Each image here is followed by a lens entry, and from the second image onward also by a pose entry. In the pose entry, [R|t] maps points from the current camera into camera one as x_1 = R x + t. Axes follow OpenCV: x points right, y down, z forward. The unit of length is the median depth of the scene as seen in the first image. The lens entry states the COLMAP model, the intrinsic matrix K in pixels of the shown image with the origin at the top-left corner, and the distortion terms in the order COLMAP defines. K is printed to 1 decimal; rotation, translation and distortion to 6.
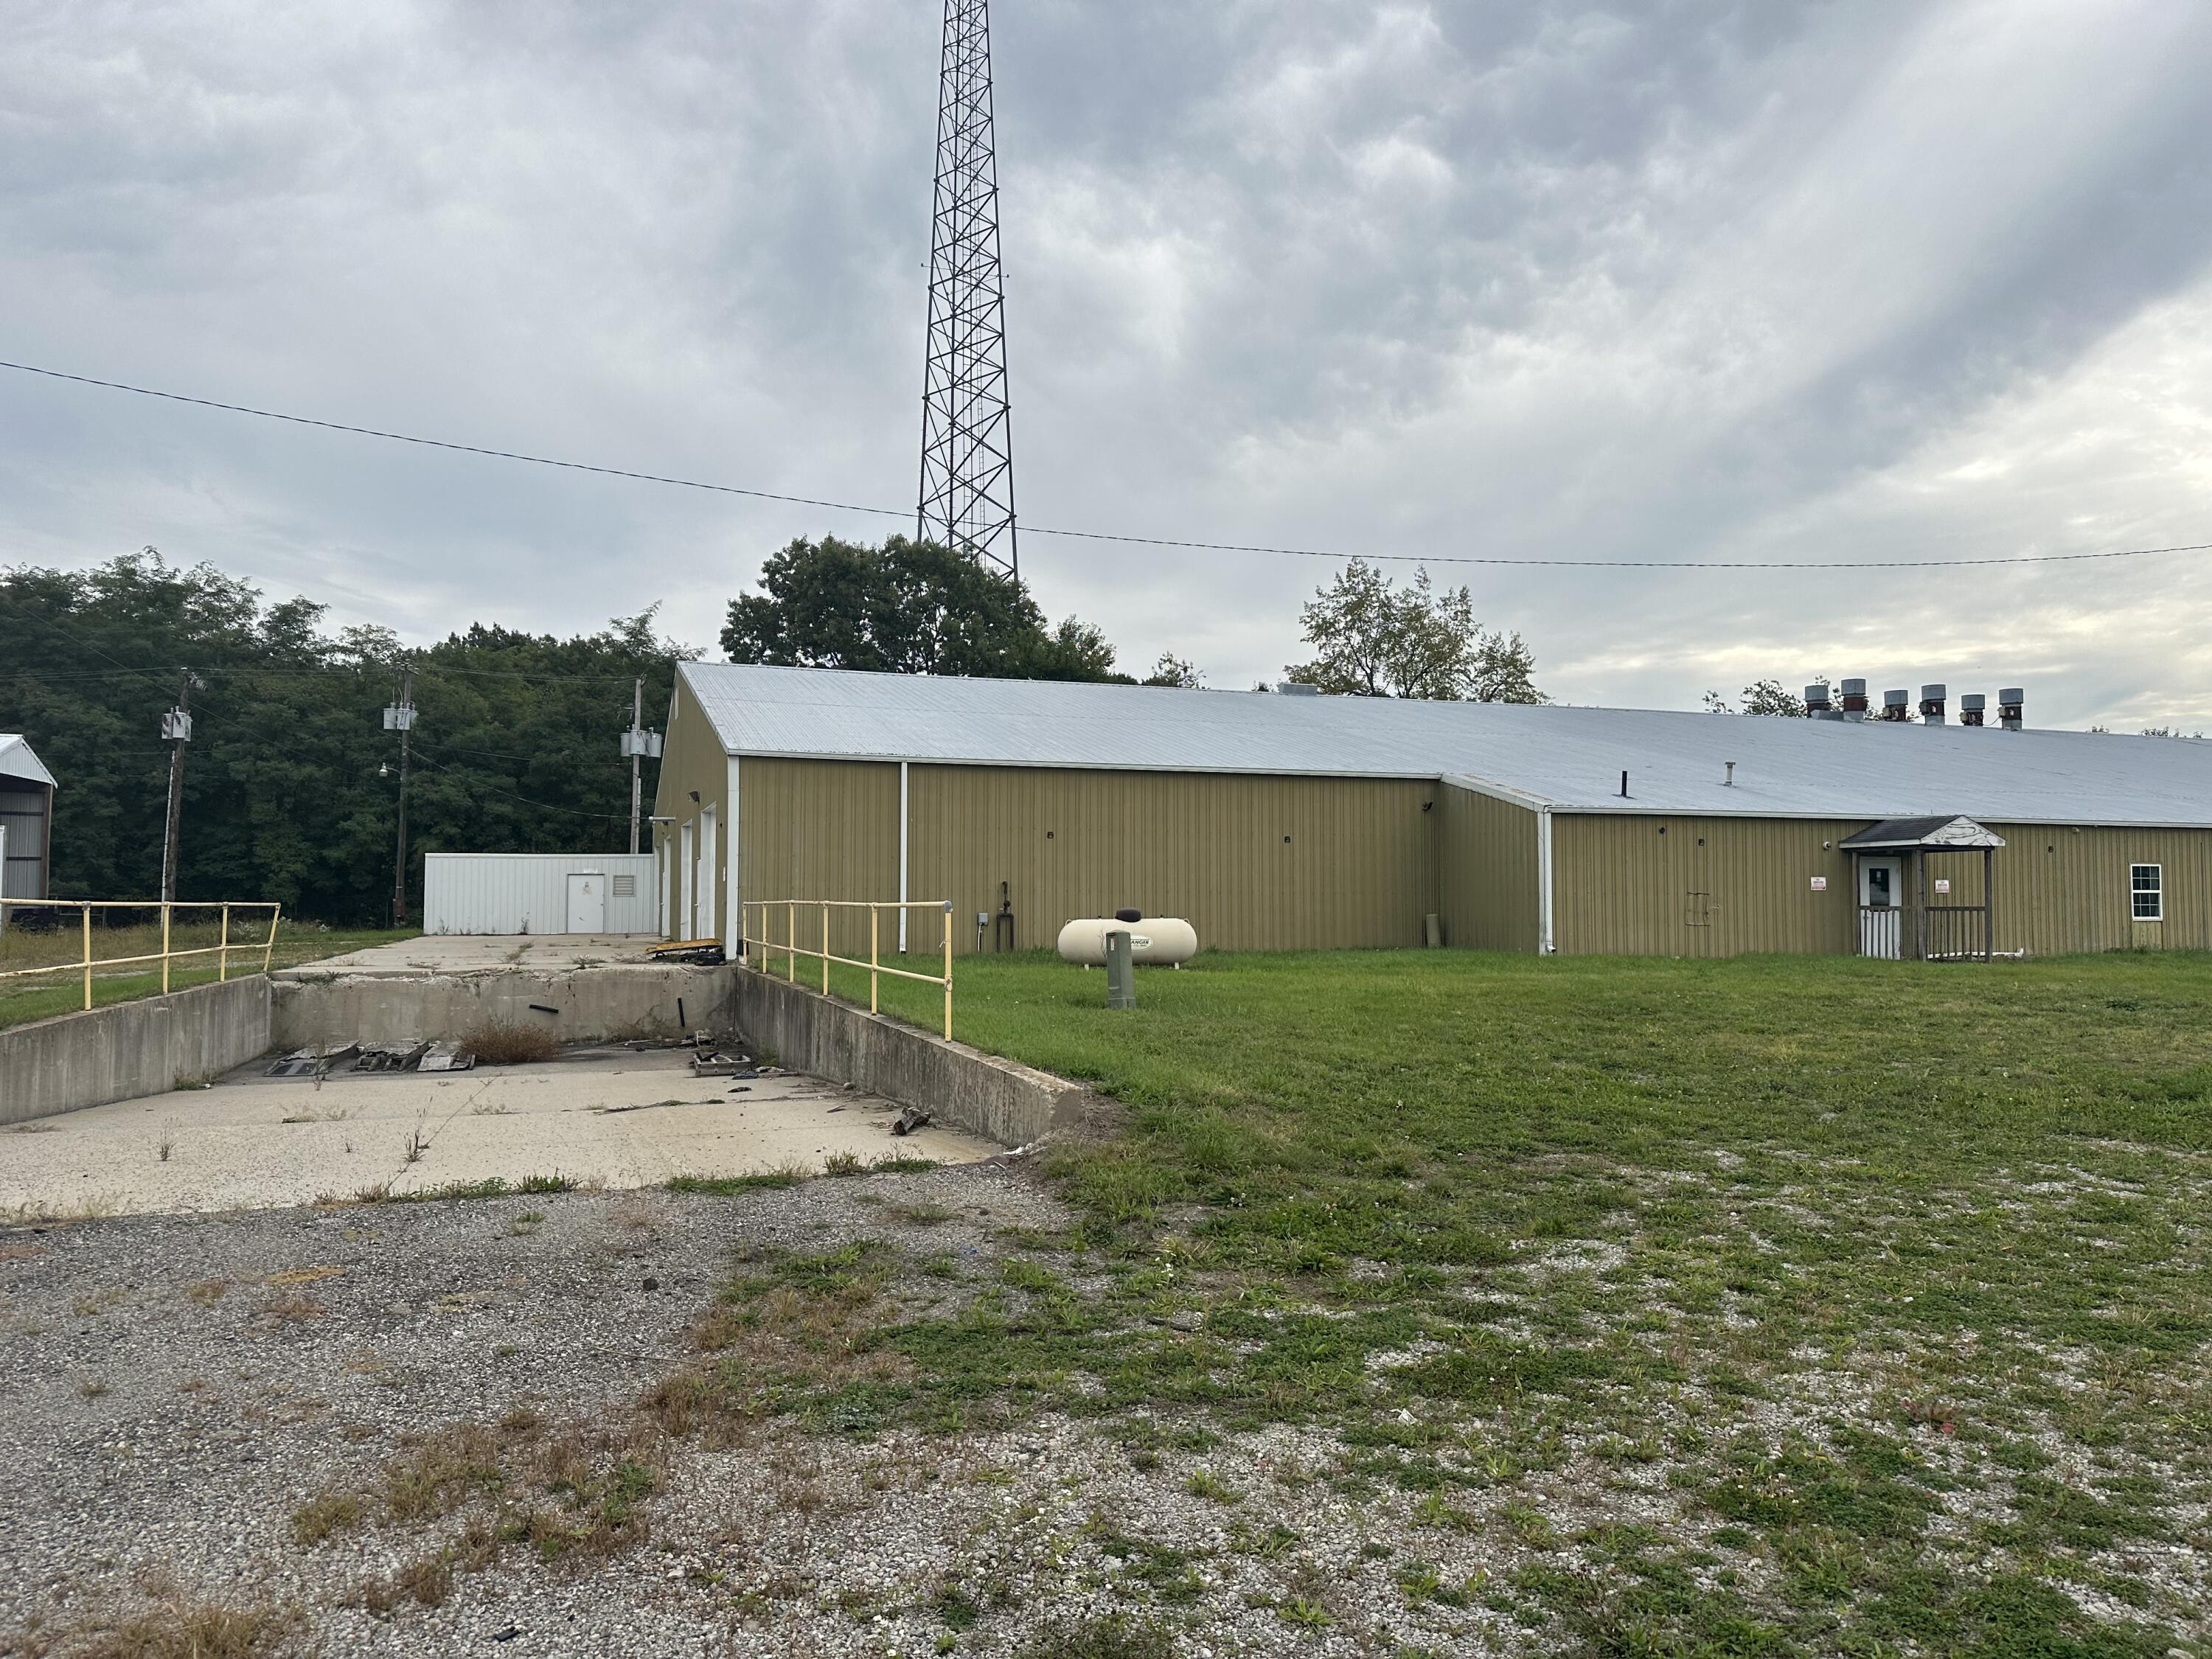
lens RADIAL K [[1708.9, 0, 1048.5], [0, 1708.9, 856.1], [0, 0, 1]] dist [0.089778, -0.076702]
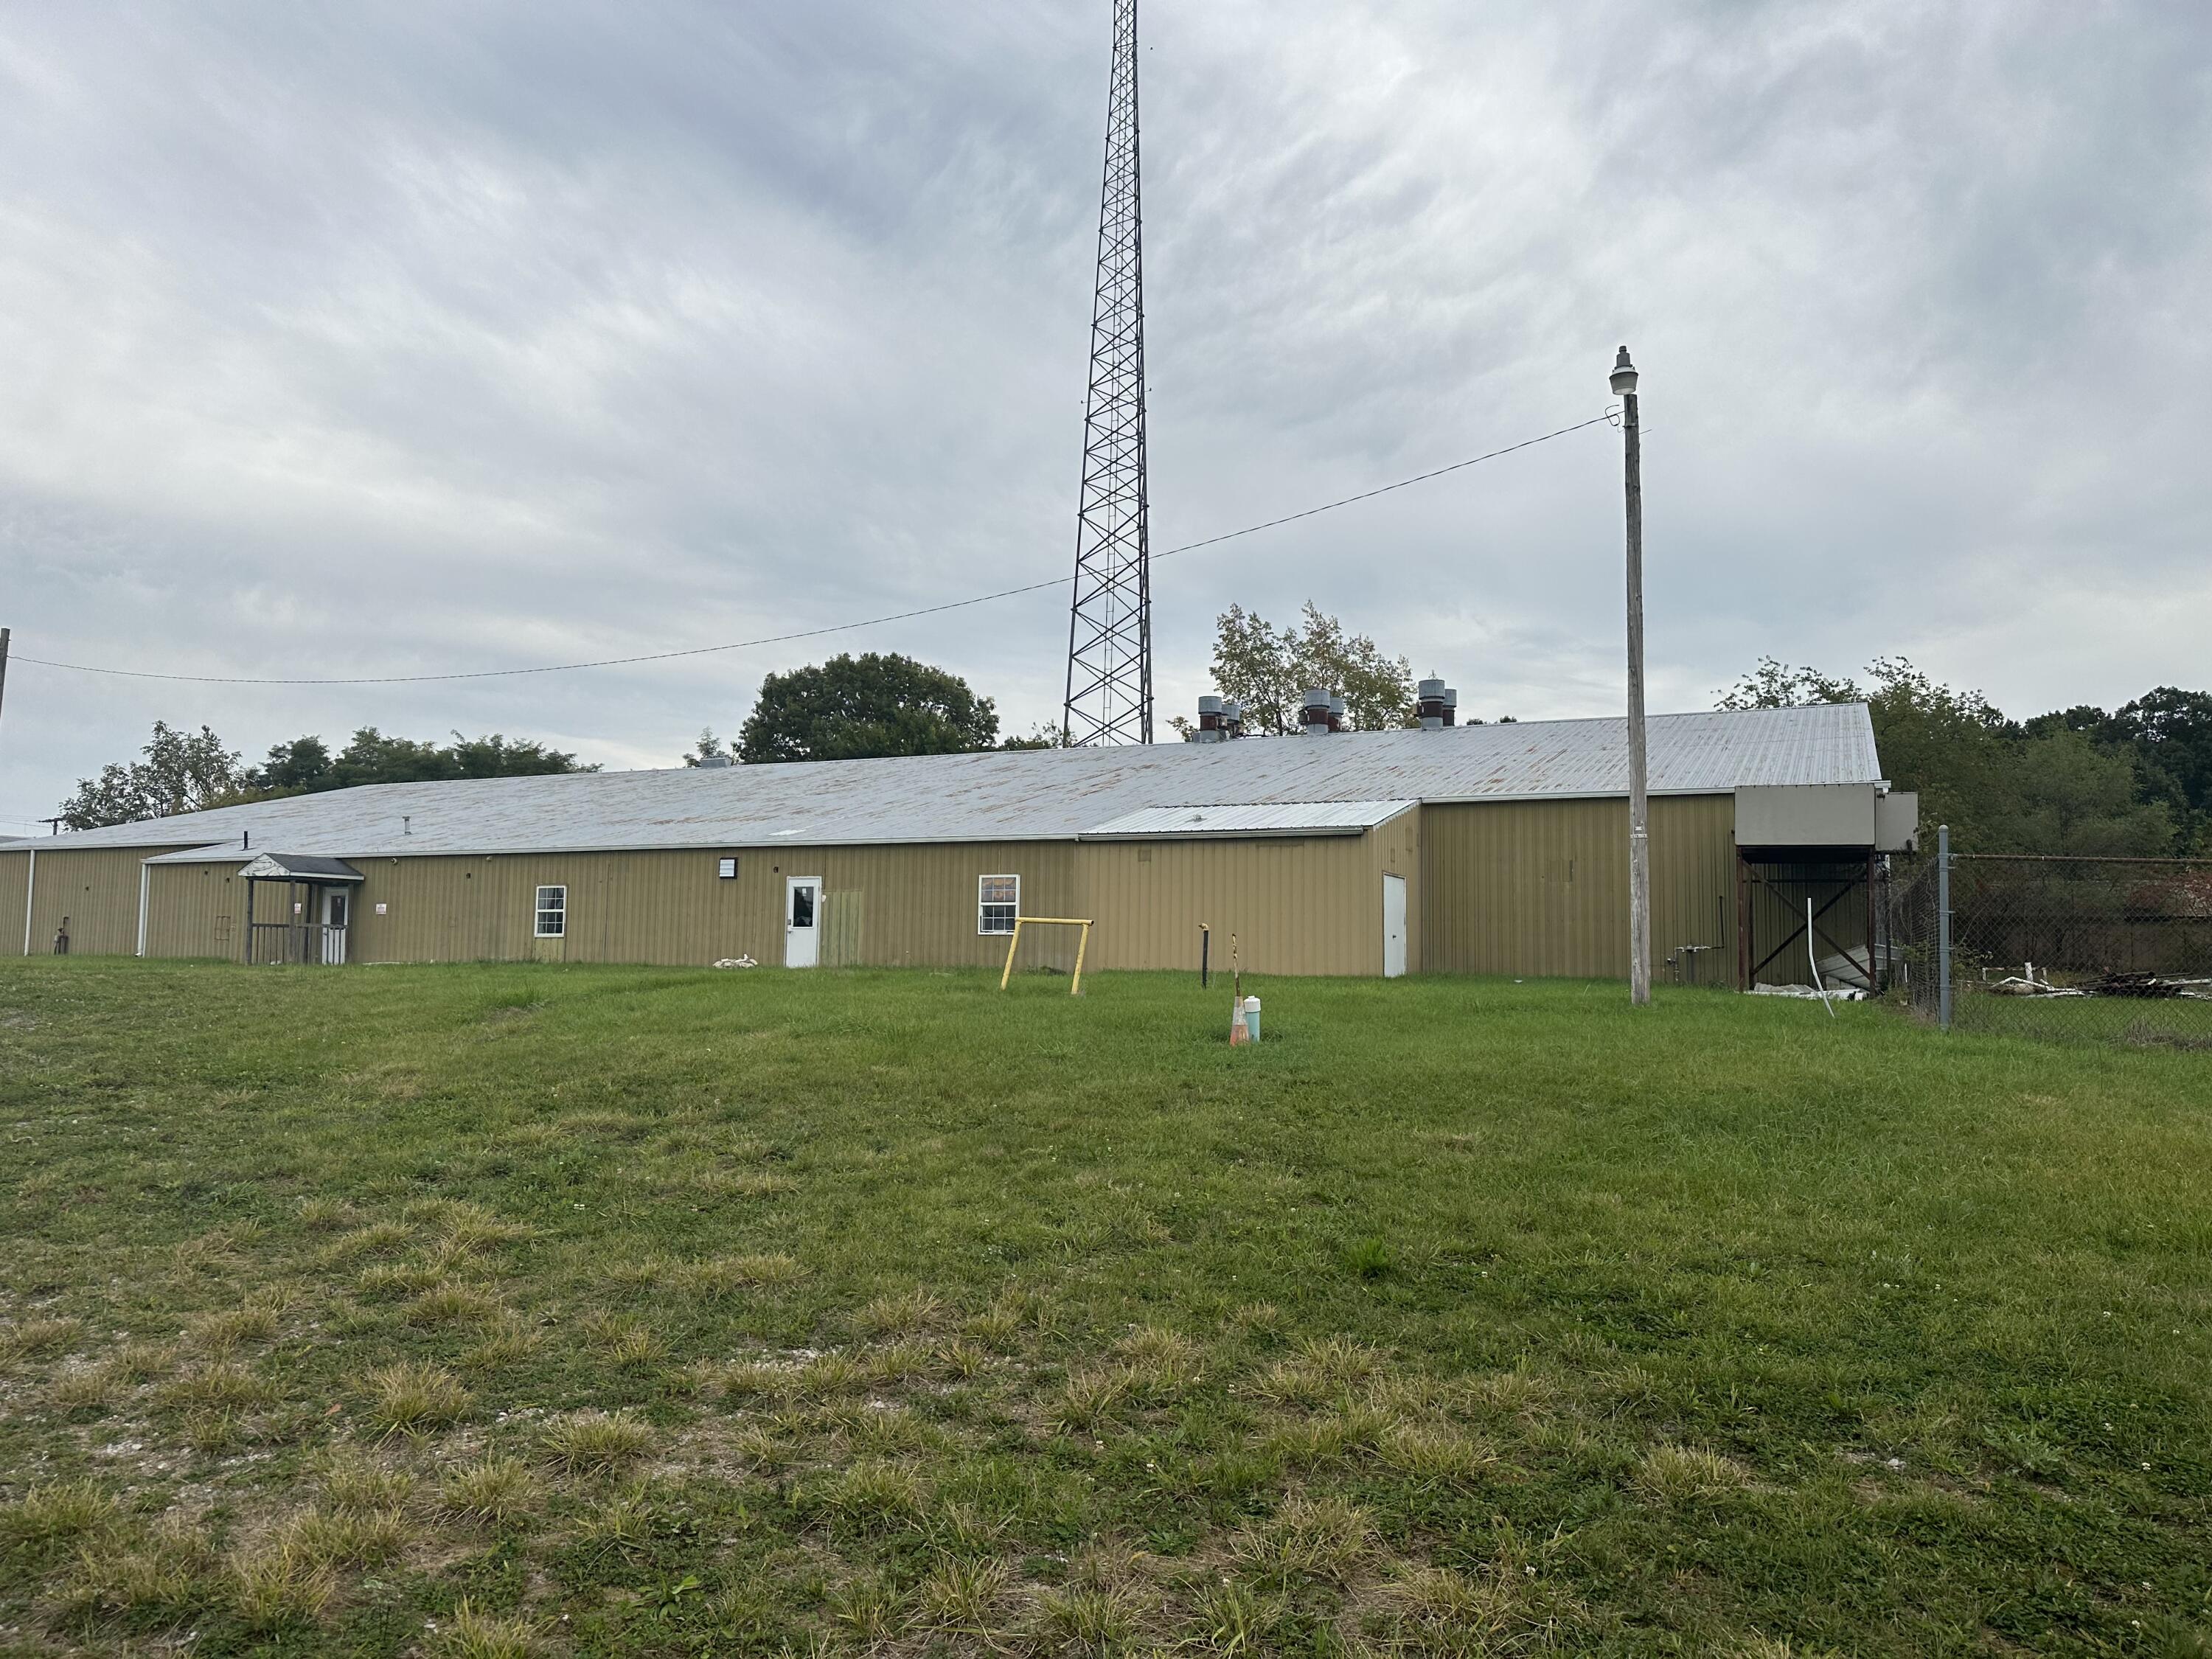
lens RADIAL K [[1598.6, 0, 1089.1], [0, 1598.6, 835.2], [0, 0, 1]] dist [0.037562, -0.042224]
pose [[0.707208, -0.046663, -0.705464, 0.130691], [0.008895, 0.998328, -0.057117, 0.002689], [0.706950, 0.034118, 0.706440, 0.042488]]
